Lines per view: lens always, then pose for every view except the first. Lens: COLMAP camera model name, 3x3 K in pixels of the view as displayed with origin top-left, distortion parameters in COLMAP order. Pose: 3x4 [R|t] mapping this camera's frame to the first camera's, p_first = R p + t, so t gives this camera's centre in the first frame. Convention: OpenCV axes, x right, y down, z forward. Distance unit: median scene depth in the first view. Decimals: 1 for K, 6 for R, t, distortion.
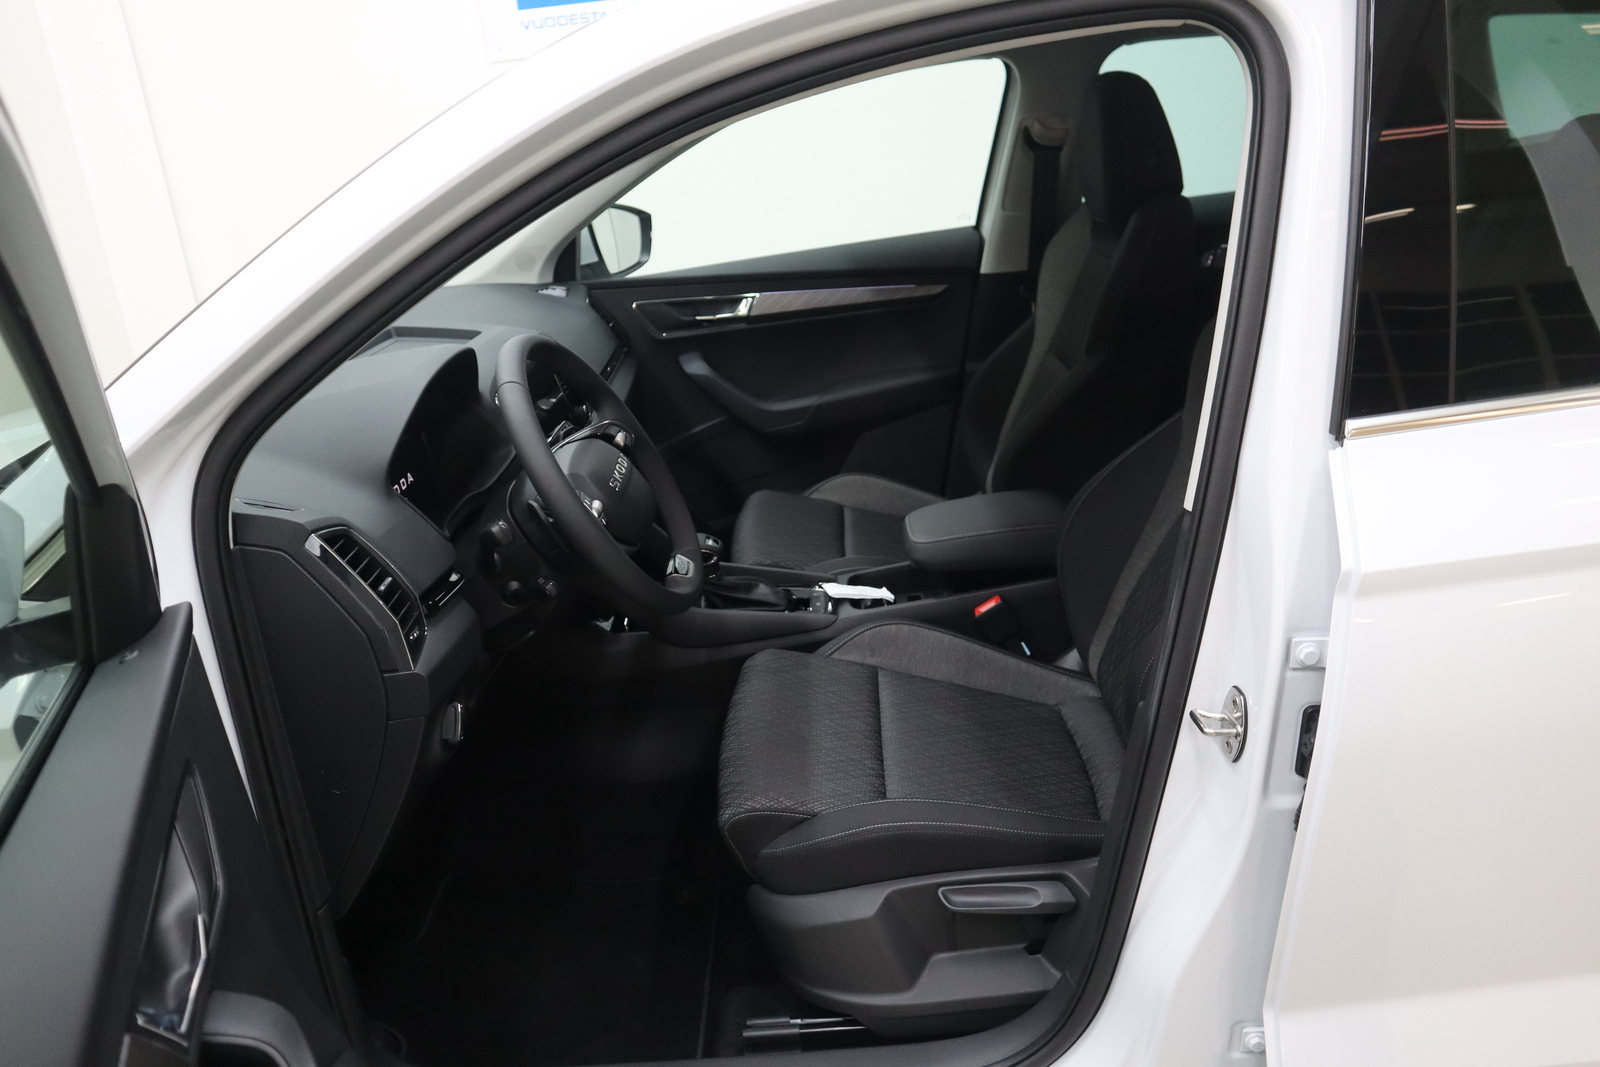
lens RADIAL K [[1174.8, 0, 800.0], [0, 1174.8, 533.5], [0, 0, 1]] dist [-0.066133, 0.001402]
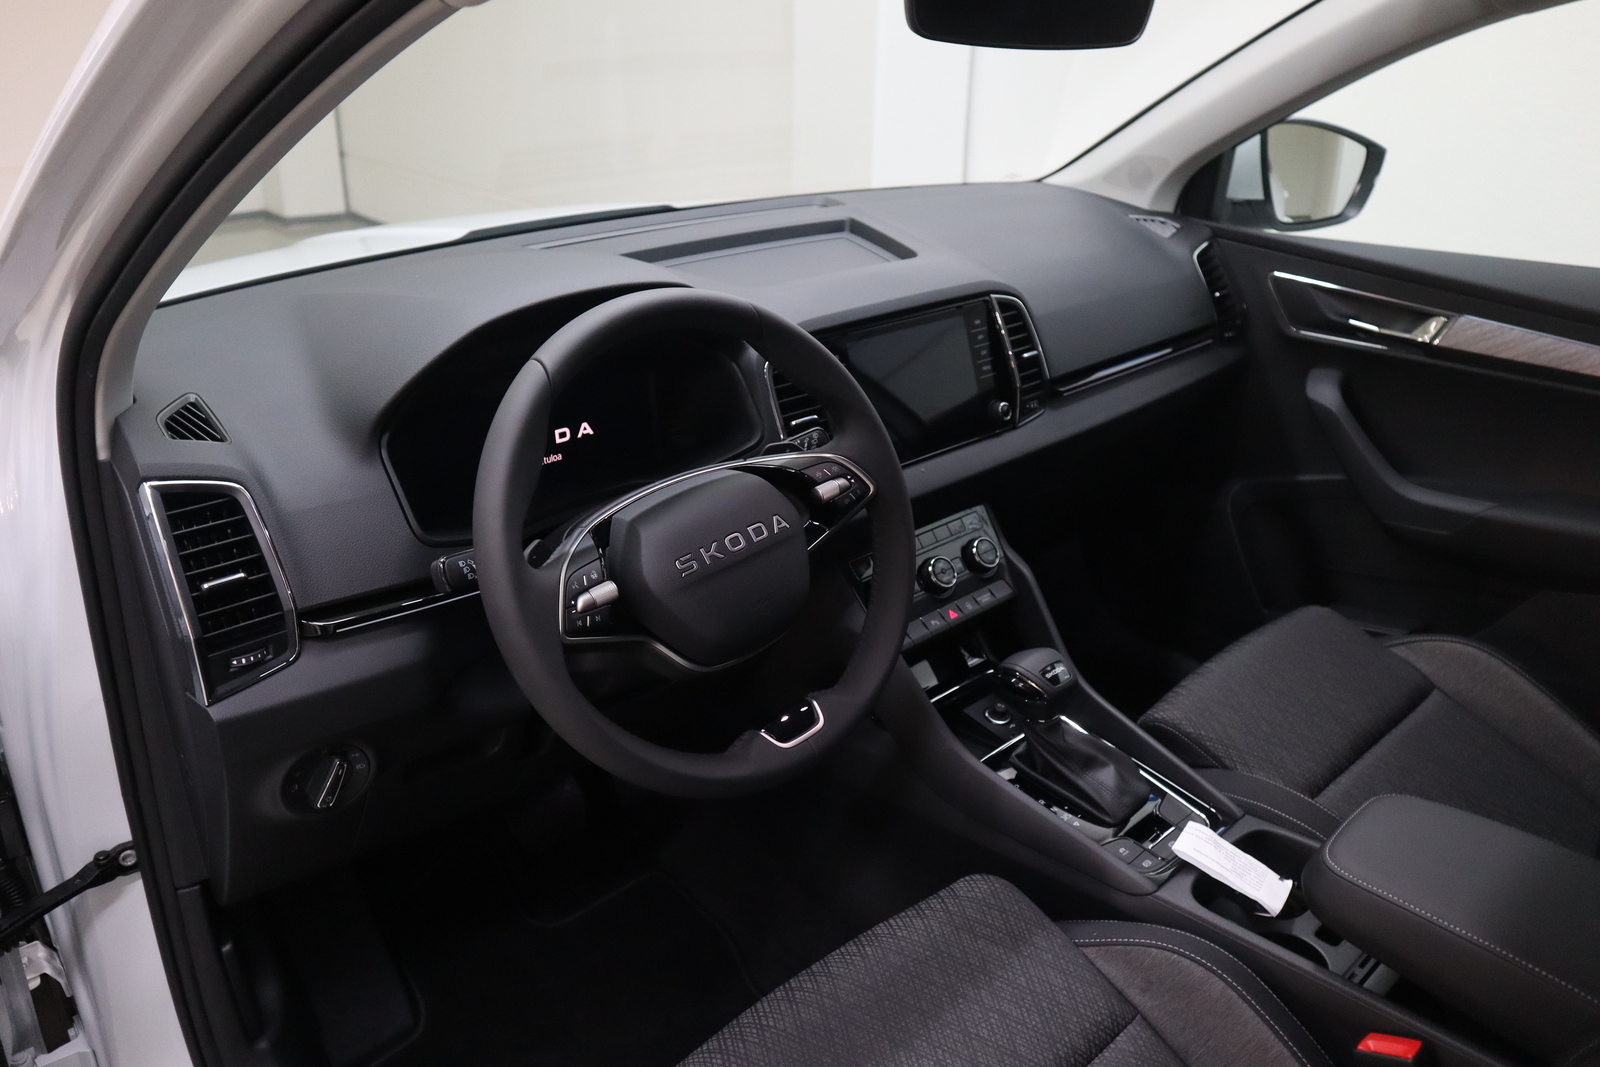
lens RADIAL K [[1174.8, 0, 800.0], [0, 1174.8, 533.5], [0, 0, 1]] dist [-0.066133, 0.001402]
pose [[0.677290, 0.403449, -0.615229, 0.150041], [-0.331428, 0.913889, 0.234441, -0.129086], [0.656836, 0.045120, 0.752682, 0.332748]]
